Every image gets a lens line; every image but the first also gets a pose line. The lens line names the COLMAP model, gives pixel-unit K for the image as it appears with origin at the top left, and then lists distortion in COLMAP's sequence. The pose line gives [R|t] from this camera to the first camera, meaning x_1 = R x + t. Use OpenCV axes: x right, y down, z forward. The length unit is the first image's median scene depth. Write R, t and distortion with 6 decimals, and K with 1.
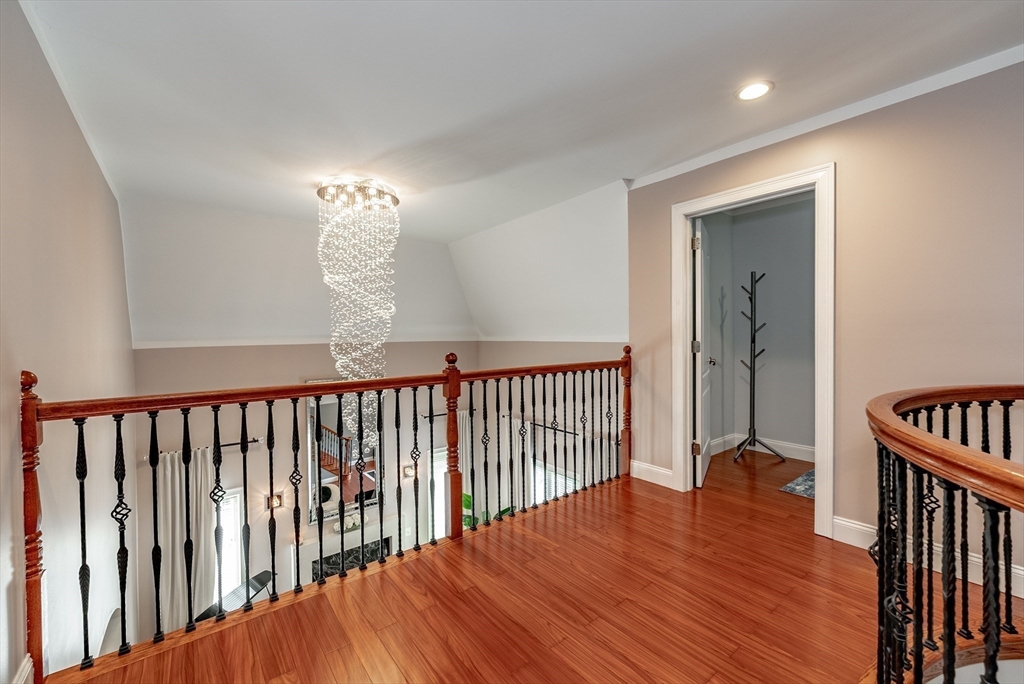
lens RADIAL K [[420.1, 0, 511.9], [0, 420.1, 340.5], [0, 0, 1]] dist [0.000074, -0.000871]
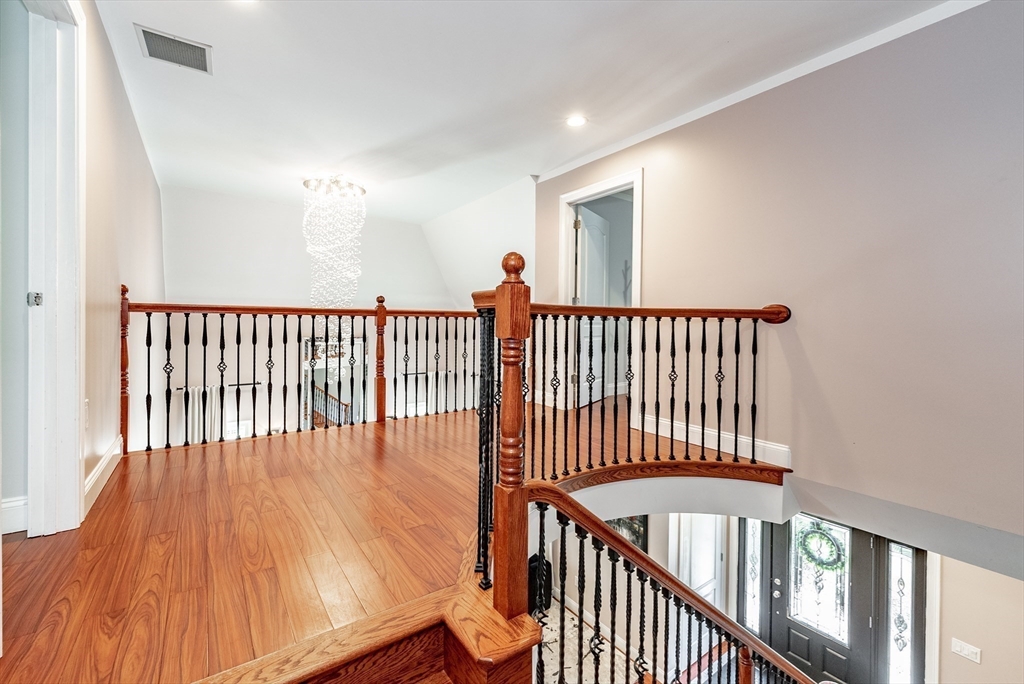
lens RADIAL K [[420.1, 0, 503.1], [0, 420.1, 322.1], [0, 0, 1]] dist [0.000074, -0.000871]
pose [[0.998859, 0.020488, -0.043136, 0.337234], [-0.020773, 0.999765, -0.006180, 0.118053], [0.042999, 0.007069, 0.999050, -0.434401]]
